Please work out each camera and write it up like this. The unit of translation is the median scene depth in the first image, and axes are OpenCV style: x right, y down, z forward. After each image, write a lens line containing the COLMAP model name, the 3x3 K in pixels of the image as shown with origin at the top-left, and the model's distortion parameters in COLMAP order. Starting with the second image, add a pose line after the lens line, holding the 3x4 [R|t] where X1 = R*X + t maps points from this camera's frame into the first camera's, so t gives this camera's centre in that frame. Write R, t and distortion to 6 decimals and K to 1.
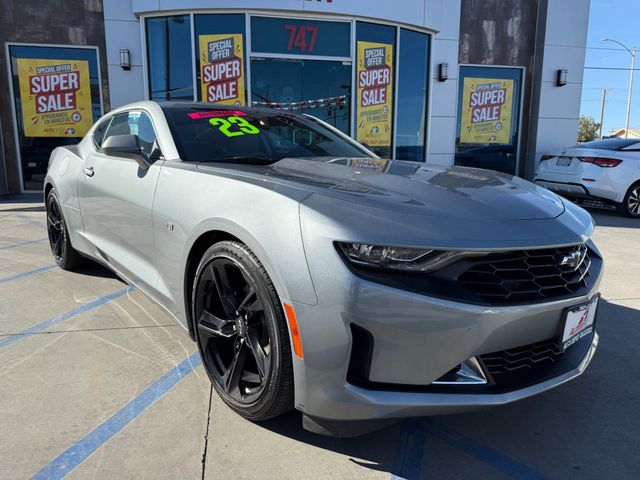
lens RADIAL K [[460.5, 0, 319.3], [0, 460.5, 245.3], [0, 0, 1]] dist [0.022407, -0.044170]
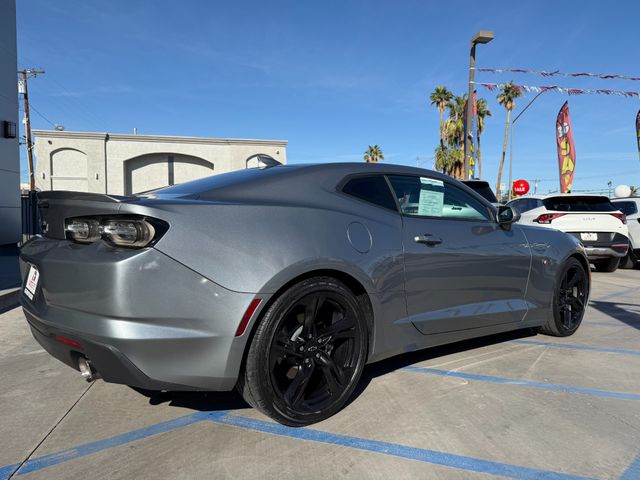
lens RADIAL K [[460.5, 0, 323.8], [0, 460.5, 242.4], [0, 0, 1]] dist [0.022407, -0.044170]
pose [[0.014668, -0.062367, 0.997946, -0.522074], [0.175218, 0.982770, 0.058843, -0.090772], [-0.984420, 0.173995, 0.025343, 0.446393]]
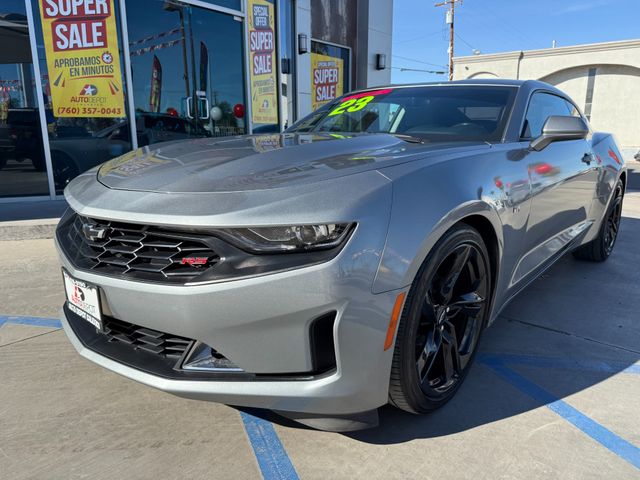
lens RADIAL K [[460.5, 0, 316.6], [0, 460.5, 247.5], [0, 0, 1]] dist [0.022407, -0.044170]
pose [[0.779641, -0.149600, 0.608095, -0.374431], [0.119809, 0.988742, 0.089637, -0.058097], [-0.614659, 0.002971, 0.788787, 0.286802]]
